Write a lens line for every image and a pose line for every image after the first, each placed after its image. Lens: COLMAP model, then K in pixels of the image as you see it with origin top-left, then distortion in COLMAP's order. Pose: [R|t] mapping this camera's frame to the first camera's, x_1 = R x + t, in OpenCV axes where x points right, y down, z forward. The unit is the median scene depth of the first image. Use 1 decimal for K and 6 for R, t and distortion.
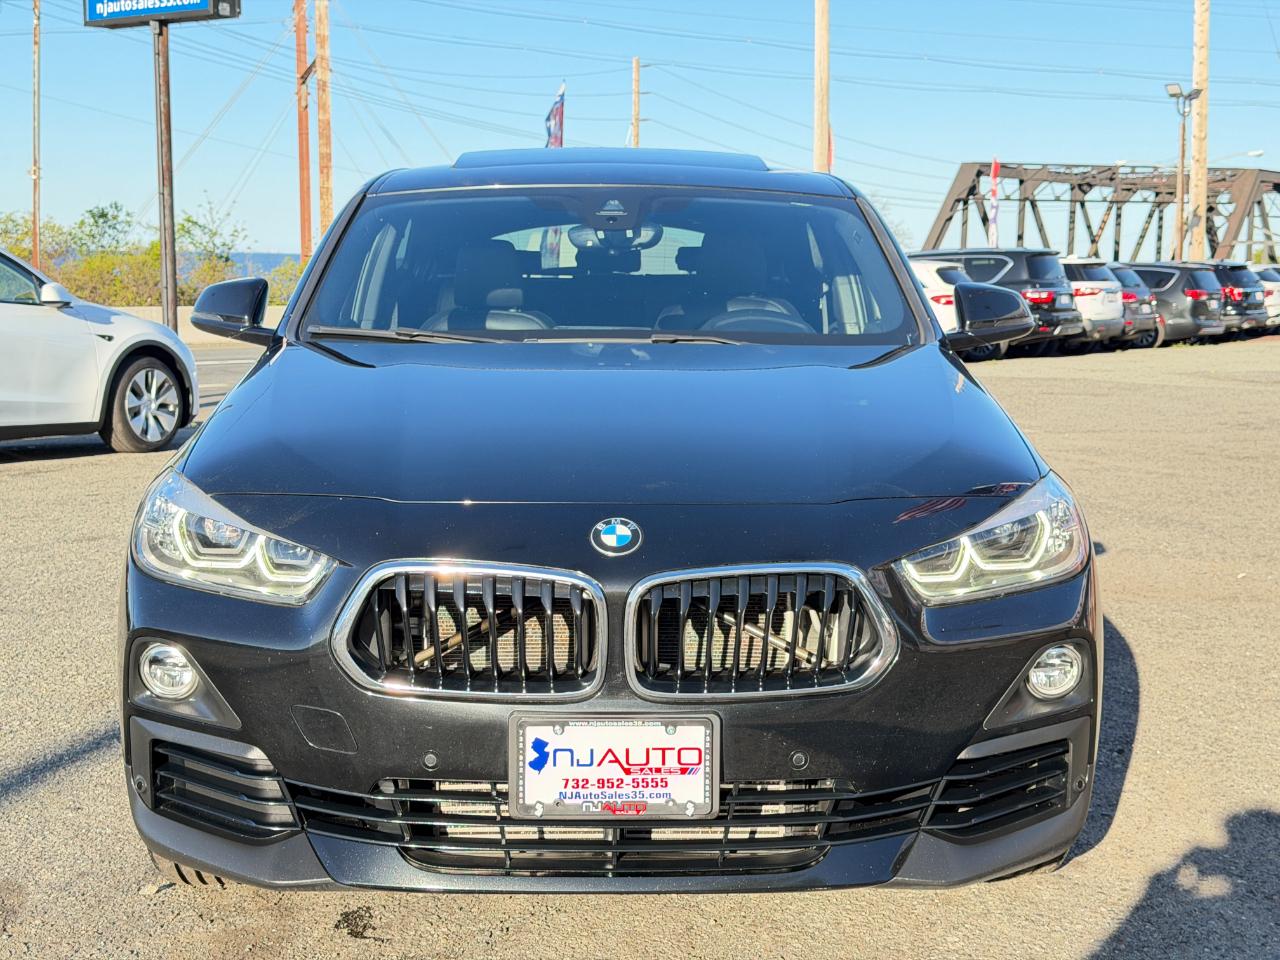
lens RADIAL K [[1774.6, 0, 648.2], [0, 1774.6, 495.4], [0, 0, 1]] dist [0.148636, -0.305327]
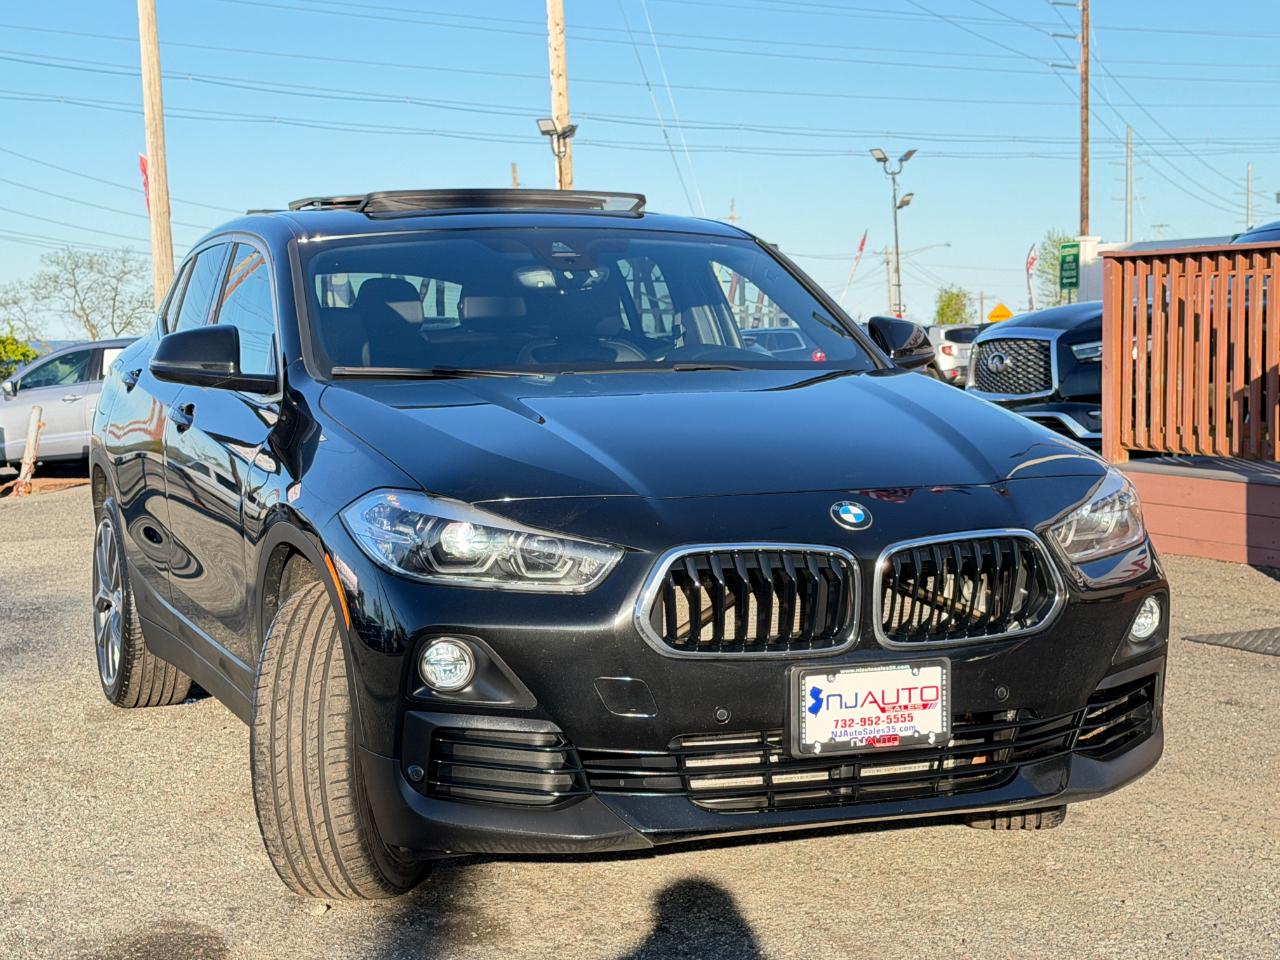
lens RADIAL K [[2364.0, 0, 640.0], [0, 2364.0, 480.0], [0, 0, 1]] dist [0.071974, -0.031237]
pose [[0.940698, -0.042519, 0.336571, -0.634356], [0.066386, 0.996005, -0.059719, 0.078751], [-0.332688, 0.078521, 0.939762, -0.408550]]
